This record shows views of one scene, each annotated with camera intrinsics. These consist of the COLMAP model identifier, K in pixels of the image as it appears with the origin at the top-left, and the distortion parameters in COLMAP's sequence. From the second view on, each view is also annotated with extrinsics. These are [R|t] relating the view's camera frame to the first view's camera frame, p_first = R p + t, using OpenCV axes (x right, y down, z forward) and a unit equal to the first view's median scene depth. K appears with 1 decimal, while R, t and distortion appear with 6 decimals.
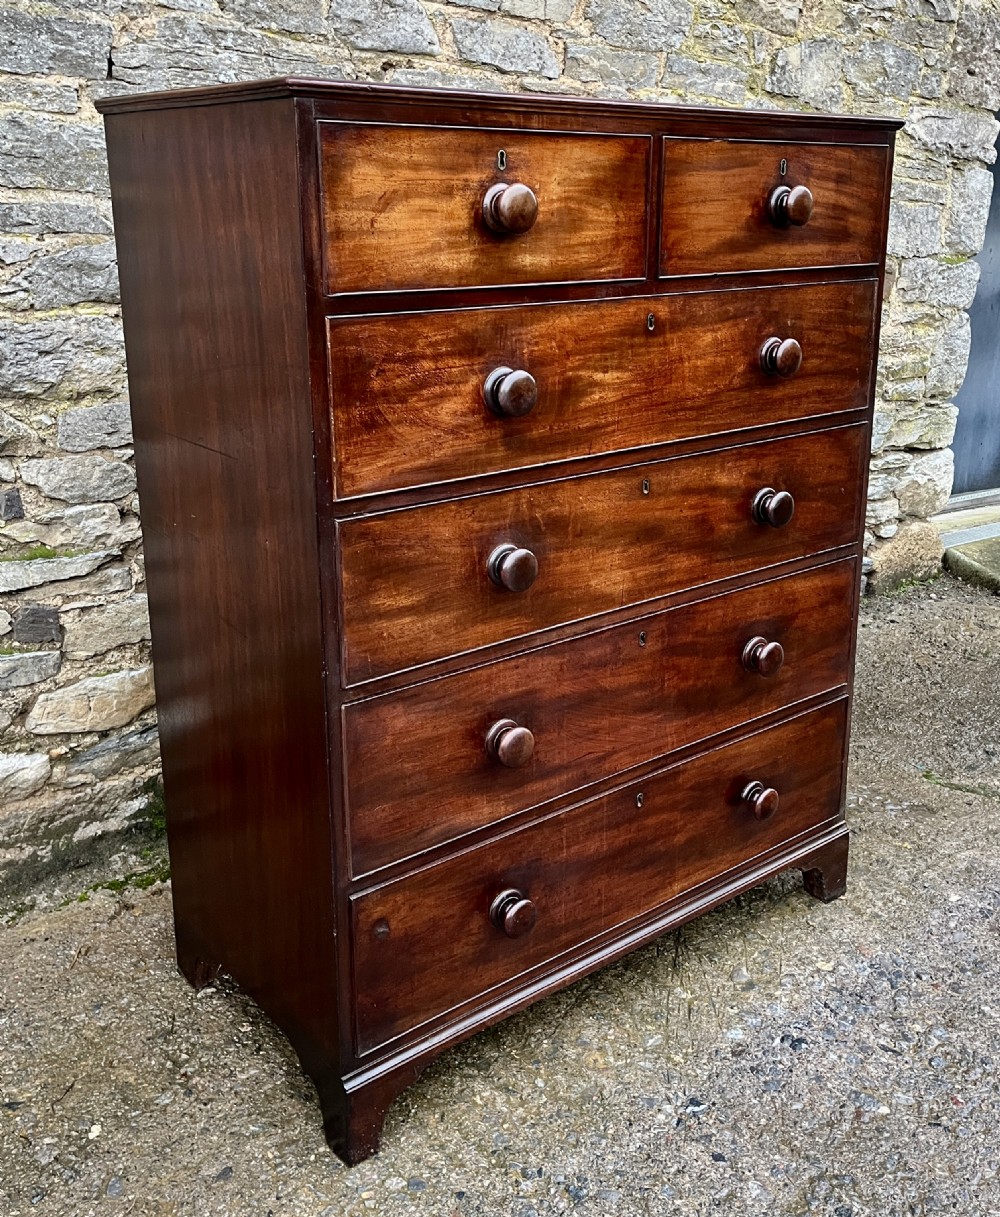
lens RADIAL K [[1207.8, 0, 543.0], [0, 1207.8, 516.5], [0, 0, 1]] dist [0.037693, 0.000000]
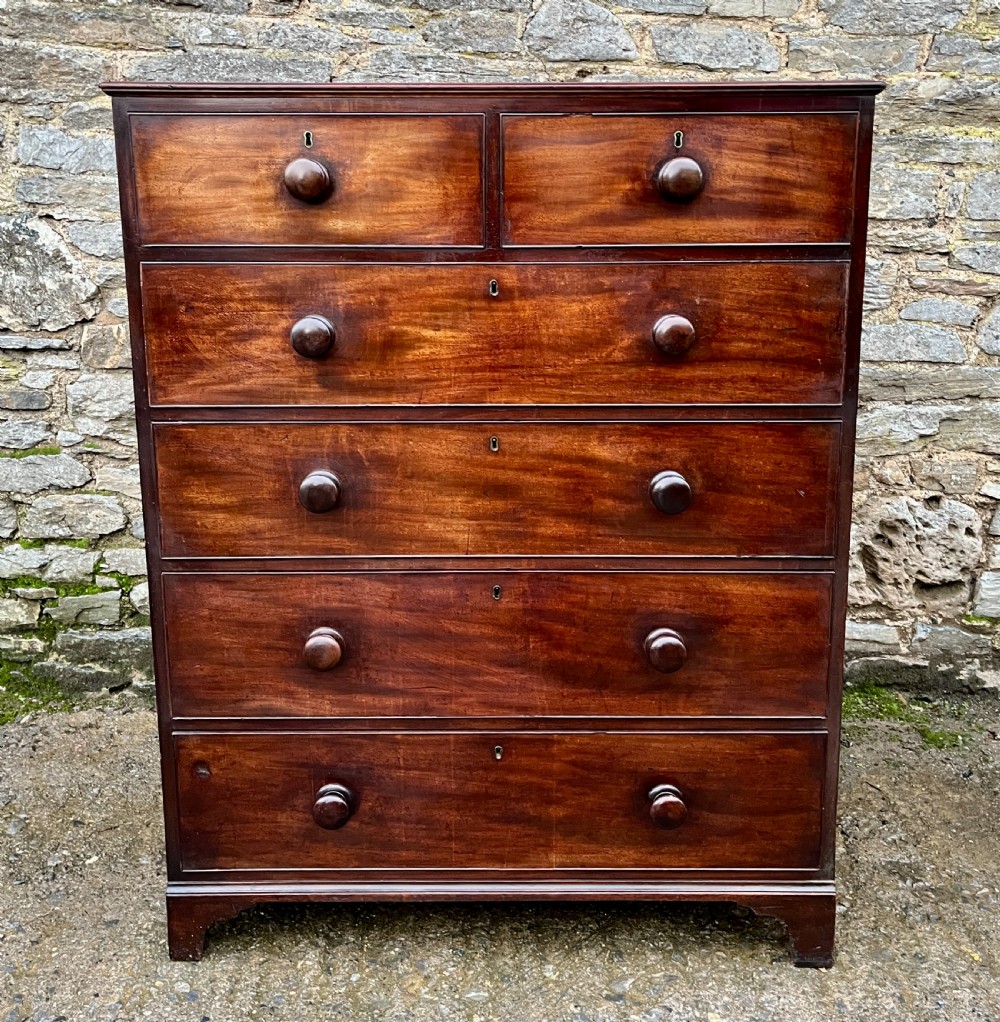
lens RADIAL K [[1079.0, 0, 505.3], [0, 1079.0, 409.5], [0, 0, 1]] dist [0.029397, 0.000000]
pose [[0.772930, 0.111079, -0.624692, 0.573790], [-0.158818, 0.987085, -0.020988, -0.031274], [0.614293, 0.115435, 0.780589, 0.234954]]
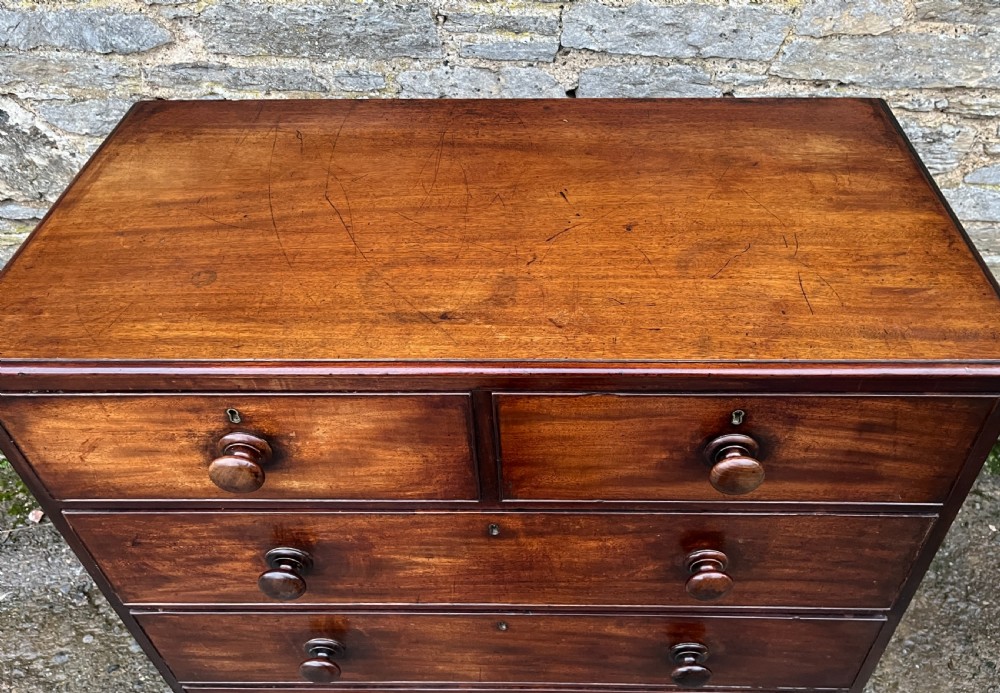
lens RADIAL K [[828.2, 0, 543.7], [0, 828.2, 293.9], [0, 0, 1]] dist [0.032449, -0.034861]
pose [[0.758985, 0.415020, -0.501698, 0.285271], [-0.153164, 0.862709, 0.481948, -0.495499], [0.632837, -0.288949, 0.718349, 0.529359]]
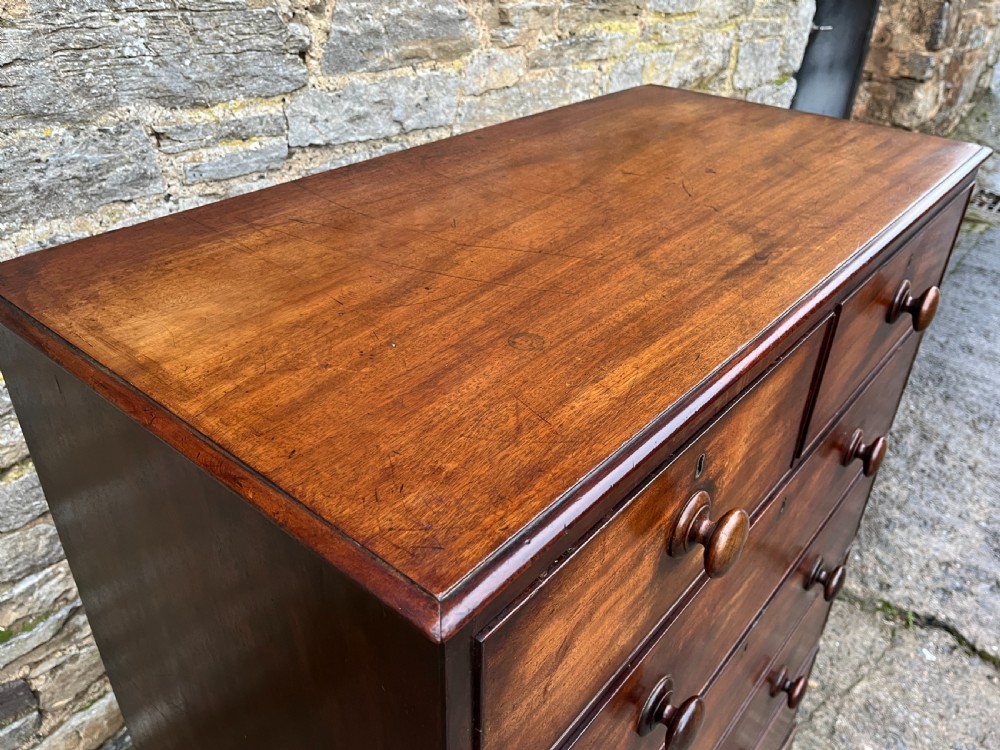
lens RADIAL K [[797.3, 0, 513.8], [0, 797.3, 361.8], [0, 0, 1]] dist [0.069148, -0.107954]
pose [[0.981516, -0.073722, 0.176611, -0.140698], [0.022186, 0.960436, 0.277614, -0.331120], [-0.190090, -0.268565, 0.944319, 0.462150]]
